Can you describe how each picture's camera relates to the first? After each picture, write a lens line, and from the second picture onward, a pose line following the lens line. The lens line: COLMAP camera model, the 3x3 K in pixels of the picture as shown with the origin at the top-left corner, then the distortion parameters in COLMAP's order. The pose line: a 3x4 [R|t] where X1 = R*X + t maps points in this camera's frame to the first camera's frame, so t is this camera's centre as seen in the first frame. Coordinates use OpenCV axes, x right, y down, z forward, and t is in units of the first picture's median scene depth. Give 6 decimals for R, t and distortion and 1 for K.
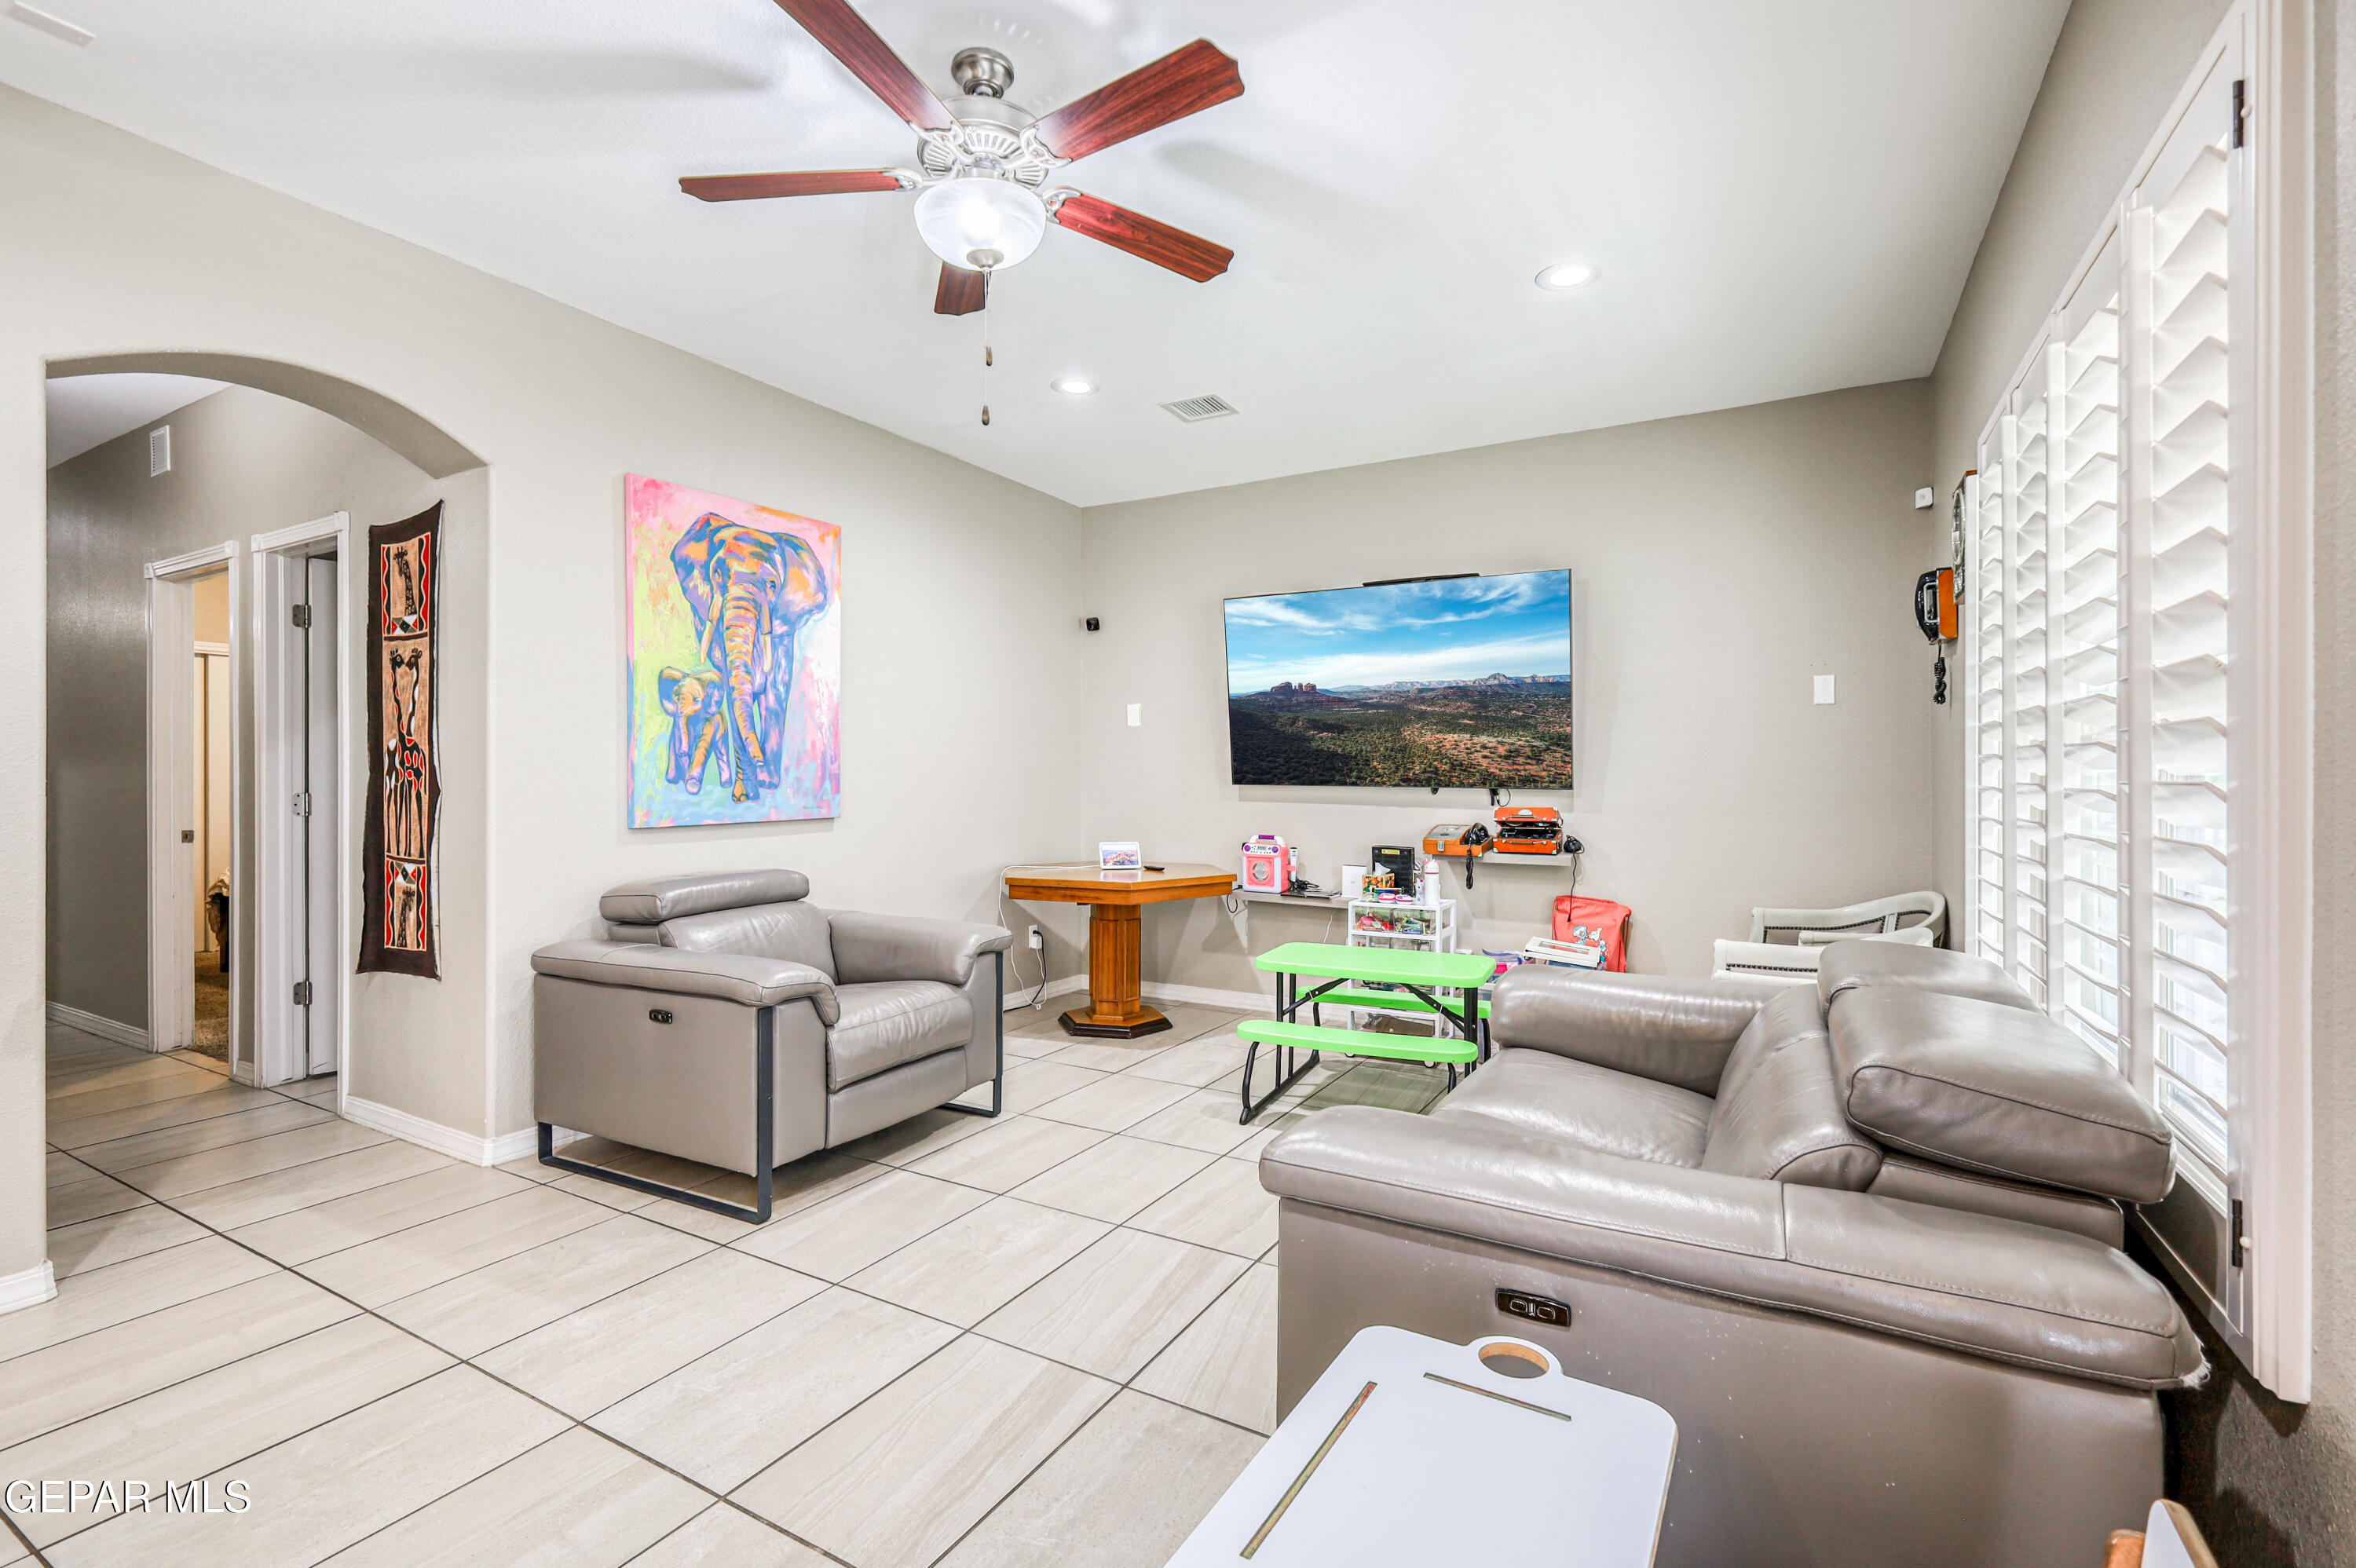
lens RADIAL K [[1043.7, 0, 1203.9], [0, 1043.7, 773.3], [0, 0, 1]] dist [0.004187, -0.001231]
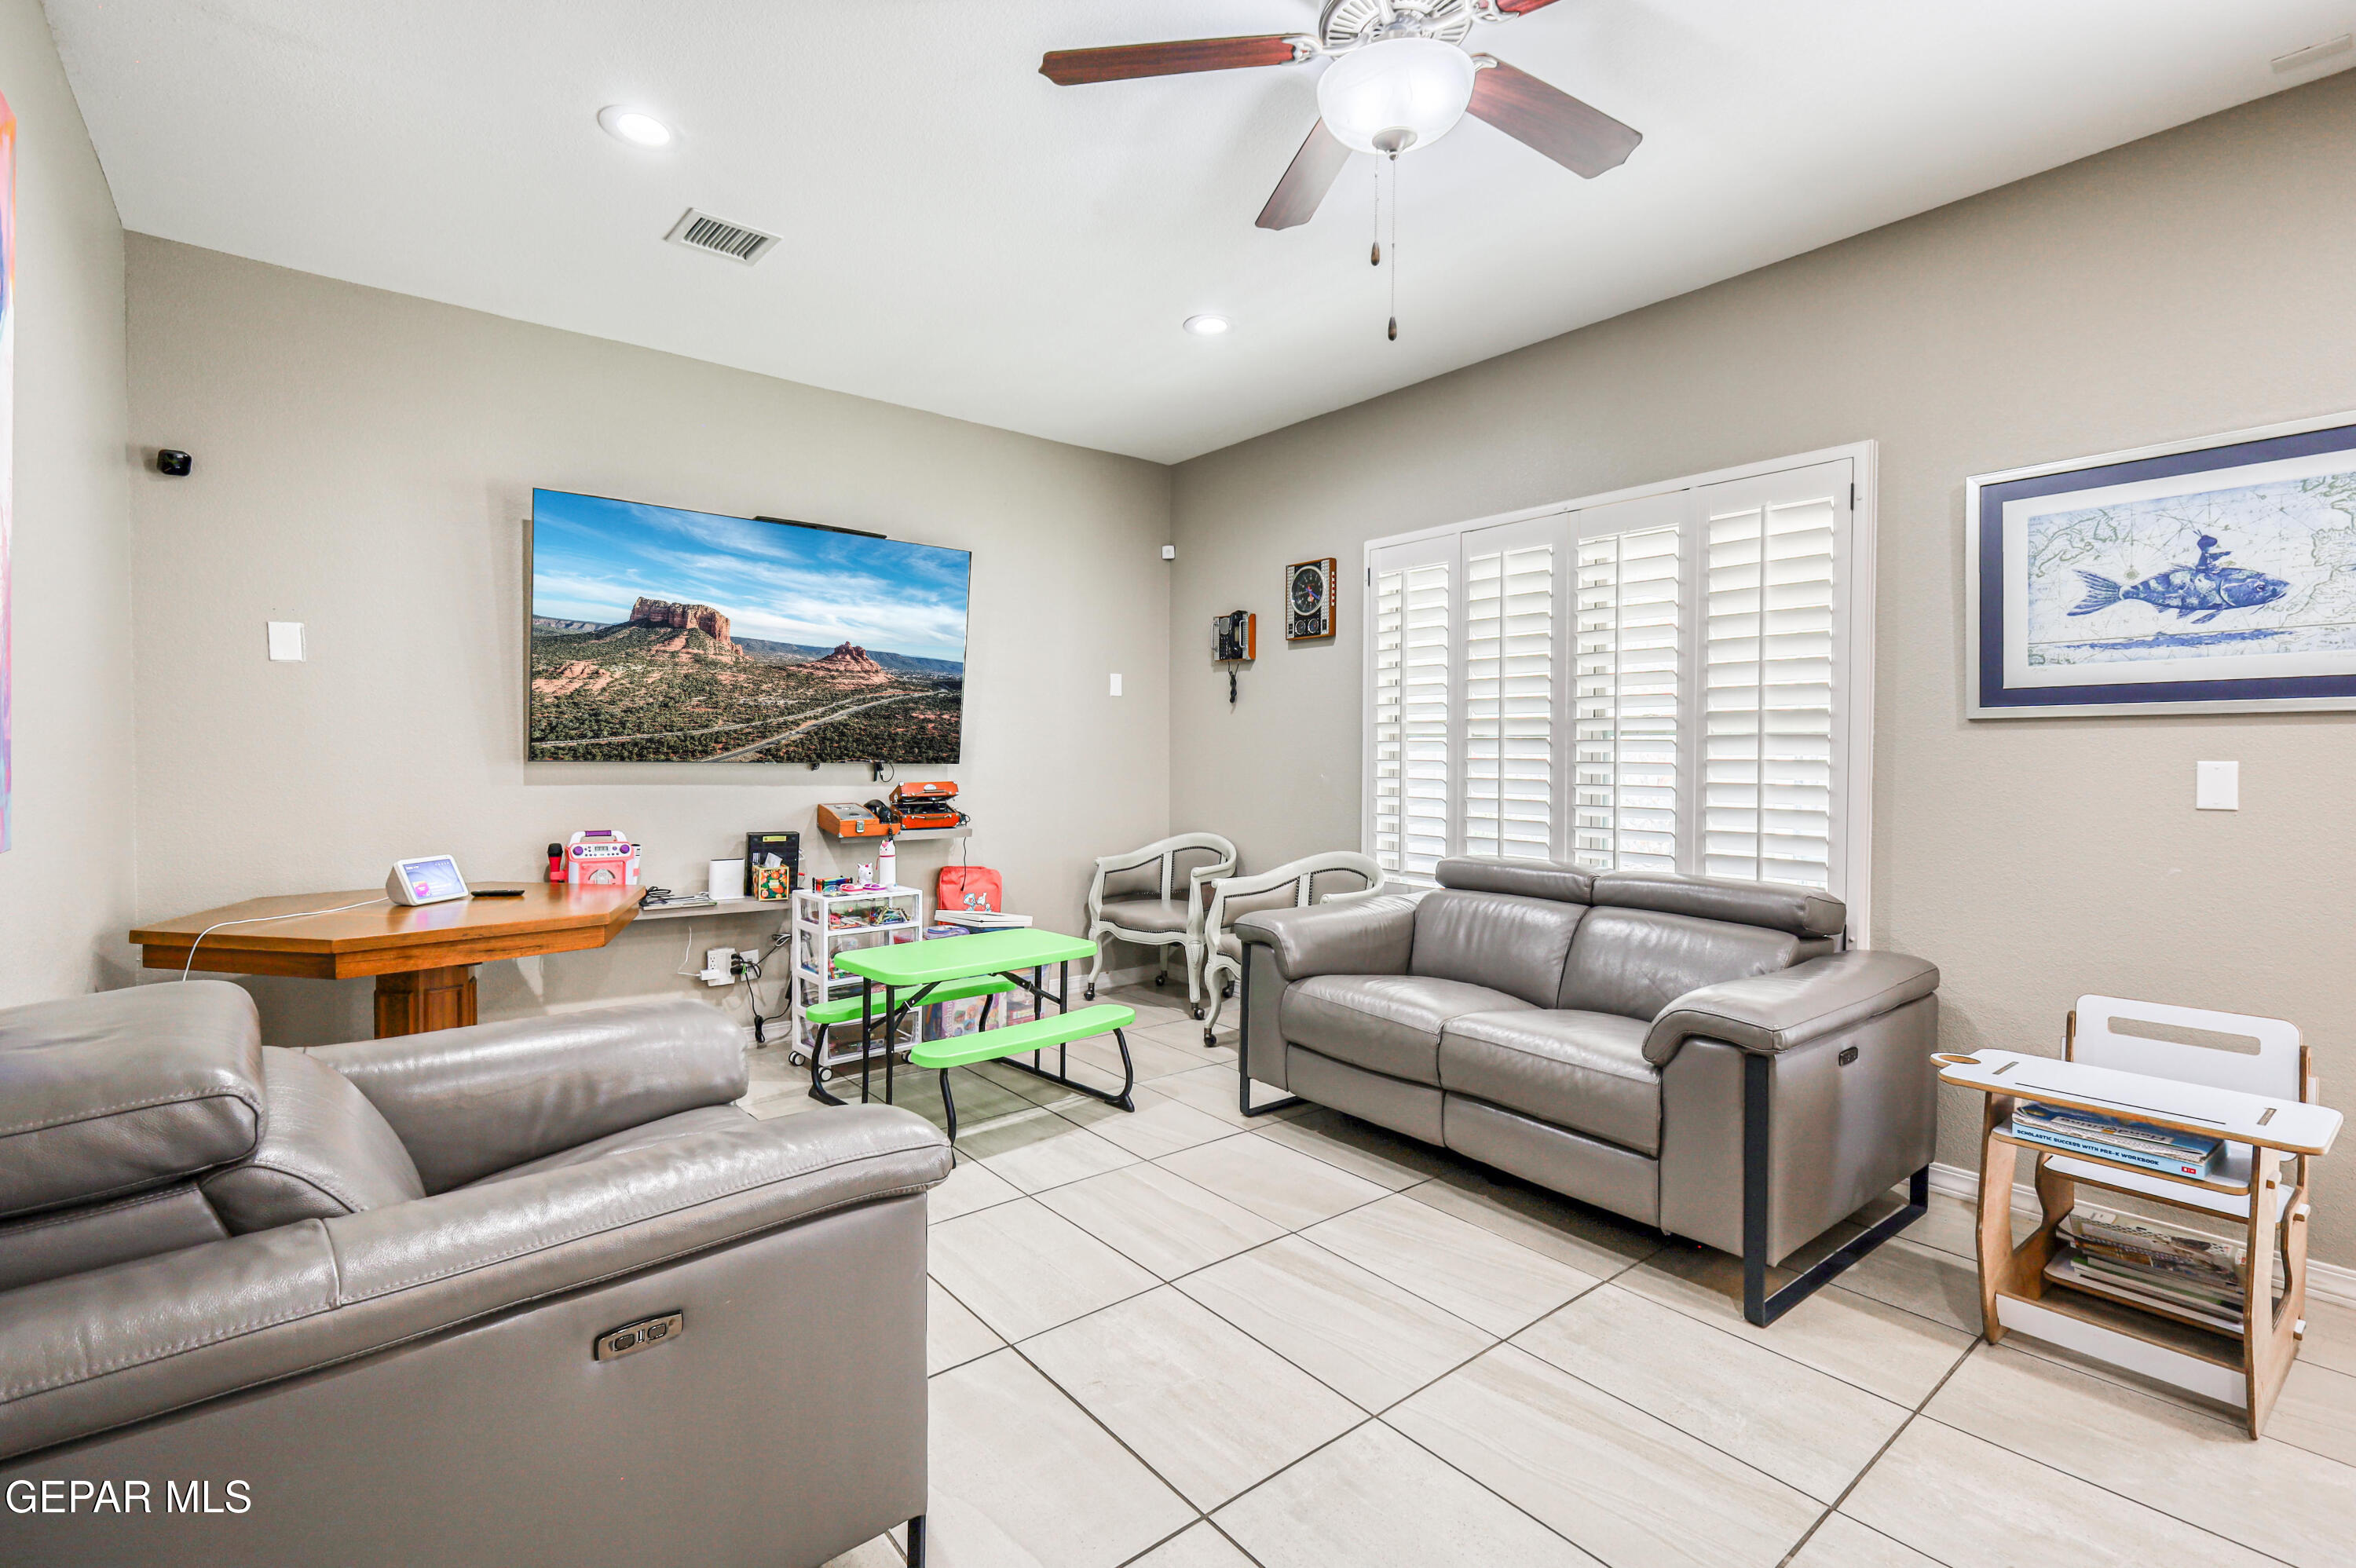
lens RADIAL K [[1043.7, 0, 1140.2], [0, 1043.7, 769.0], [0, 0, 1]] dist [0.004187, -0.001231]
pose [[0.378939, -0.014907, 0.925301, -0.518325], [-0.009955, 0.999747, 0.020183, -0.002091], [-0.925368, -0.016859, 0.378695, 0.418911]]
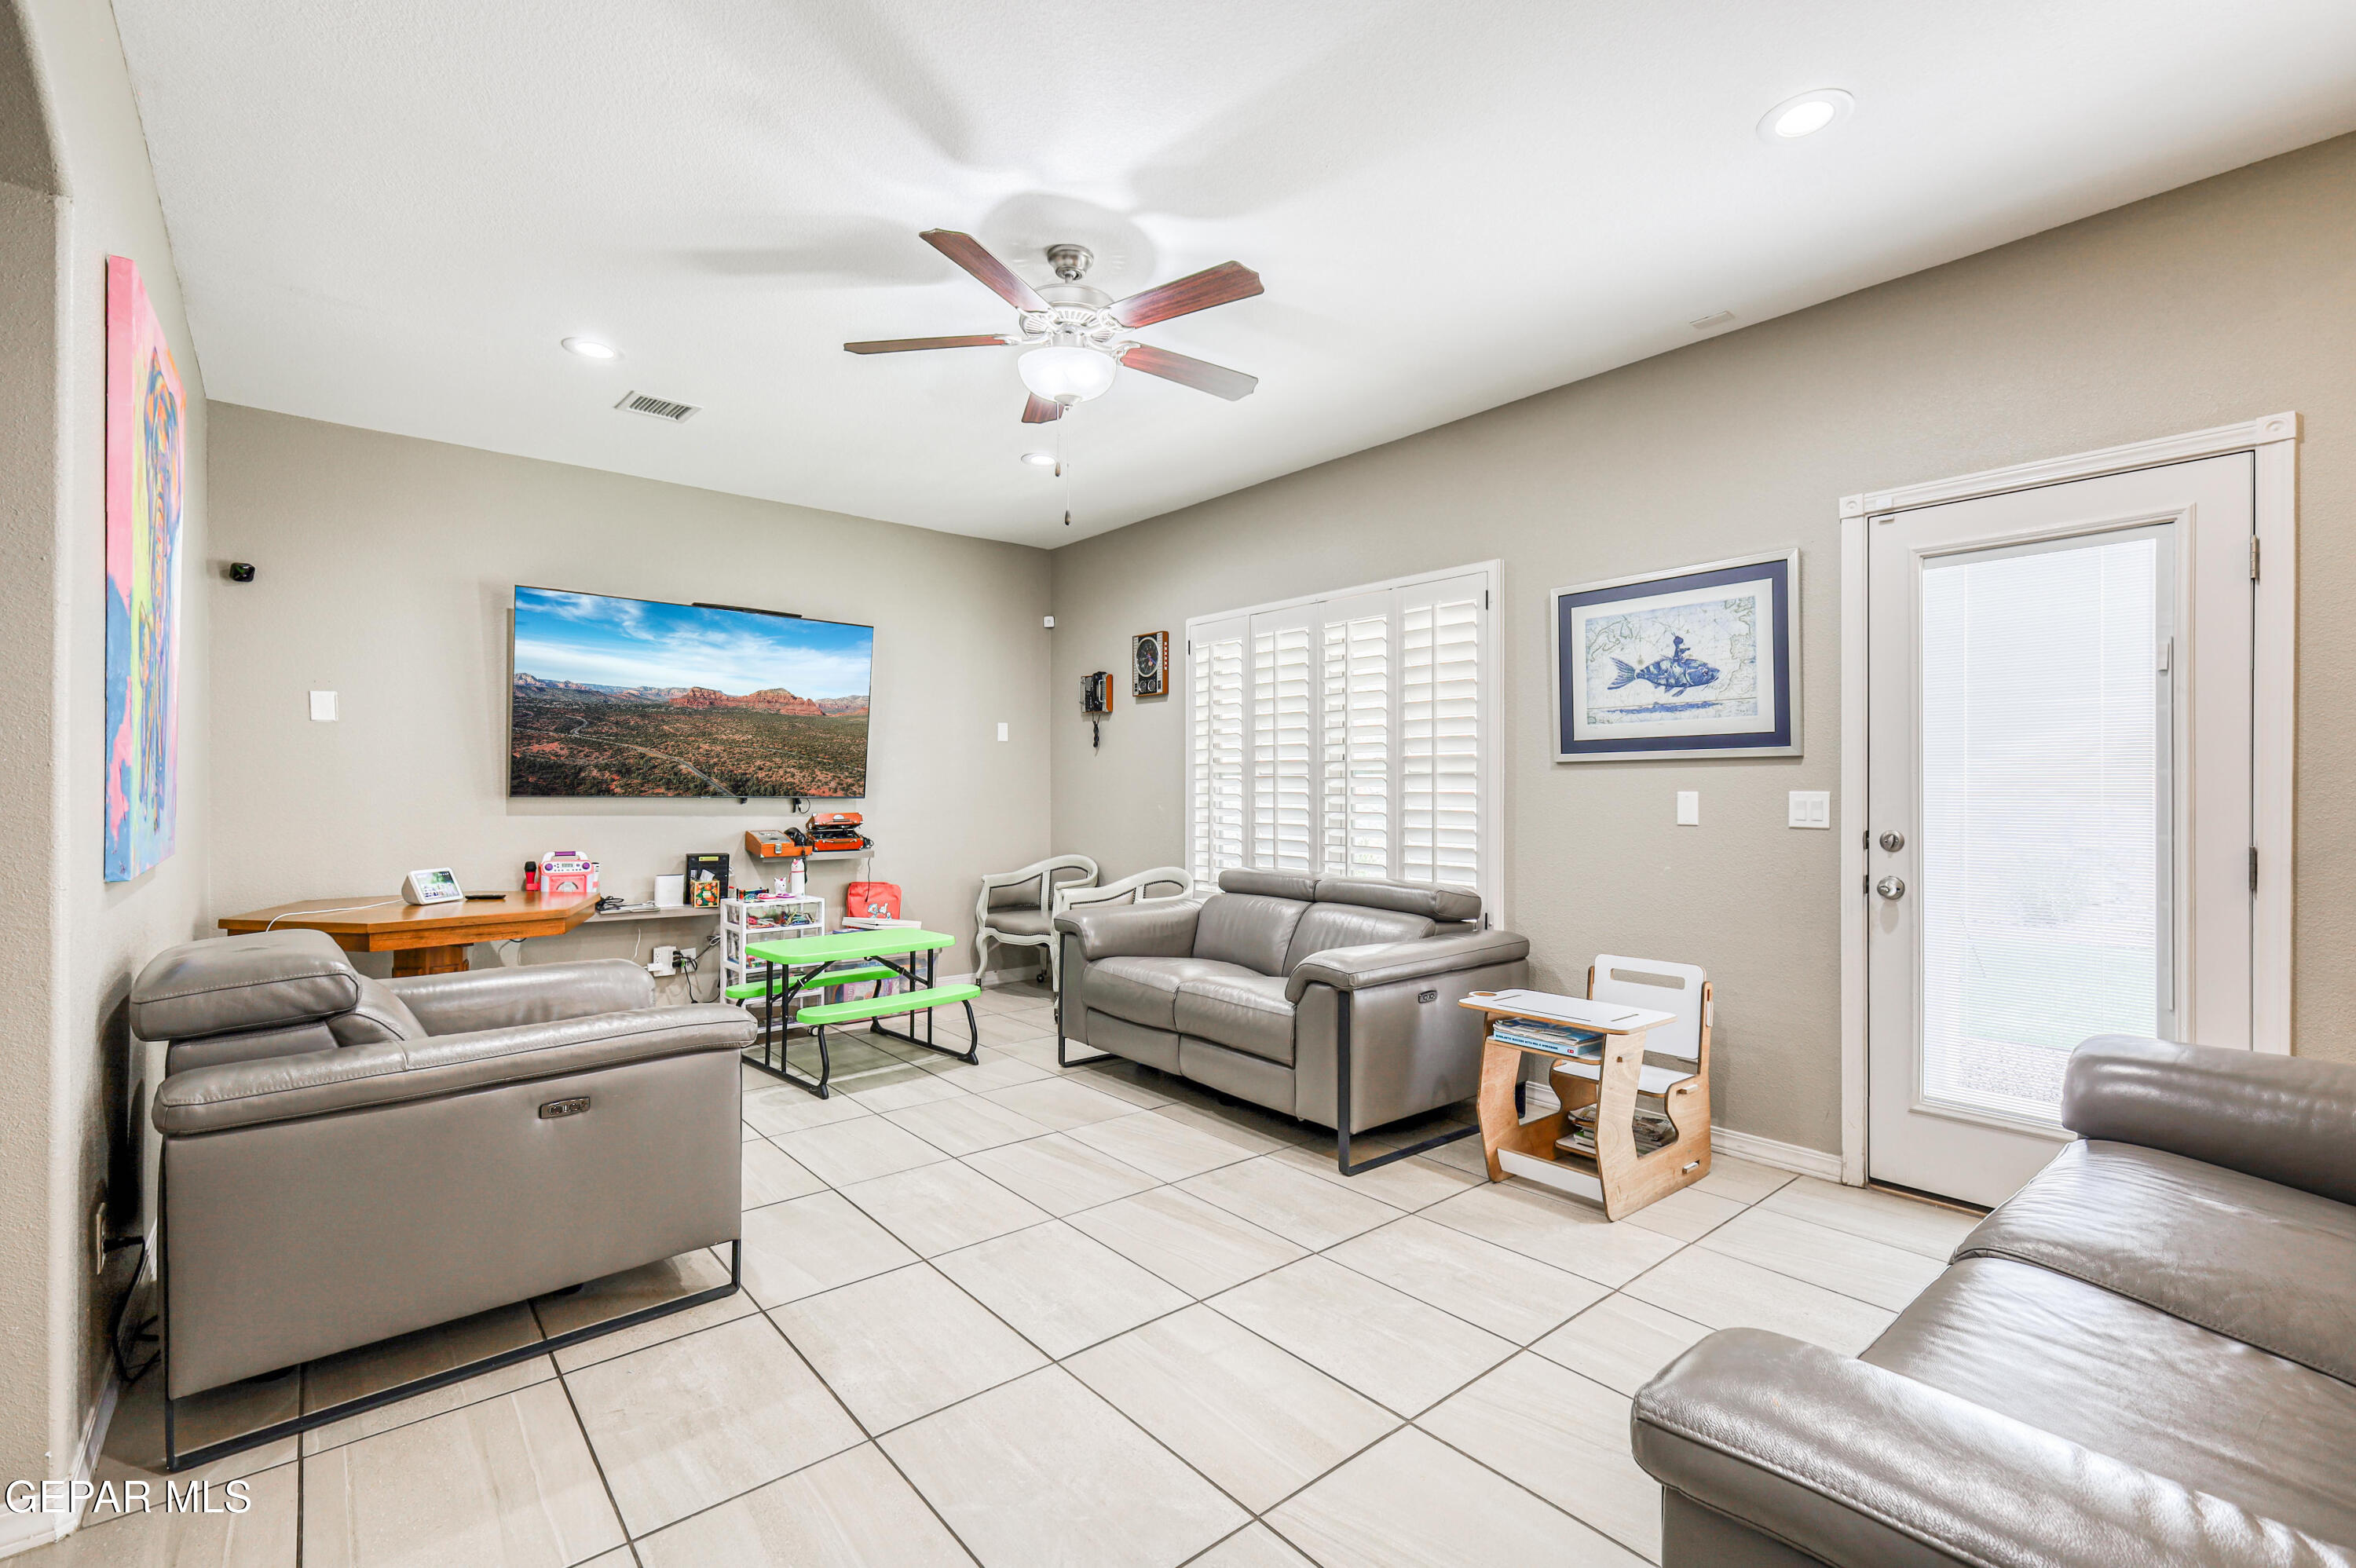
lens RADIAL K [[1043.7, 0, 1144.6], [0, 1043.7, 783.9], [0, 0, 1]] dist [0.004187, -0.001231]
pose [[0.365753, 0.002045, 0.930710, -0.677340], [-0.006464, 0.999979, 0.000343, -0.004343], [-0.930690, -0.006141, 0.365759, 0.206845]]
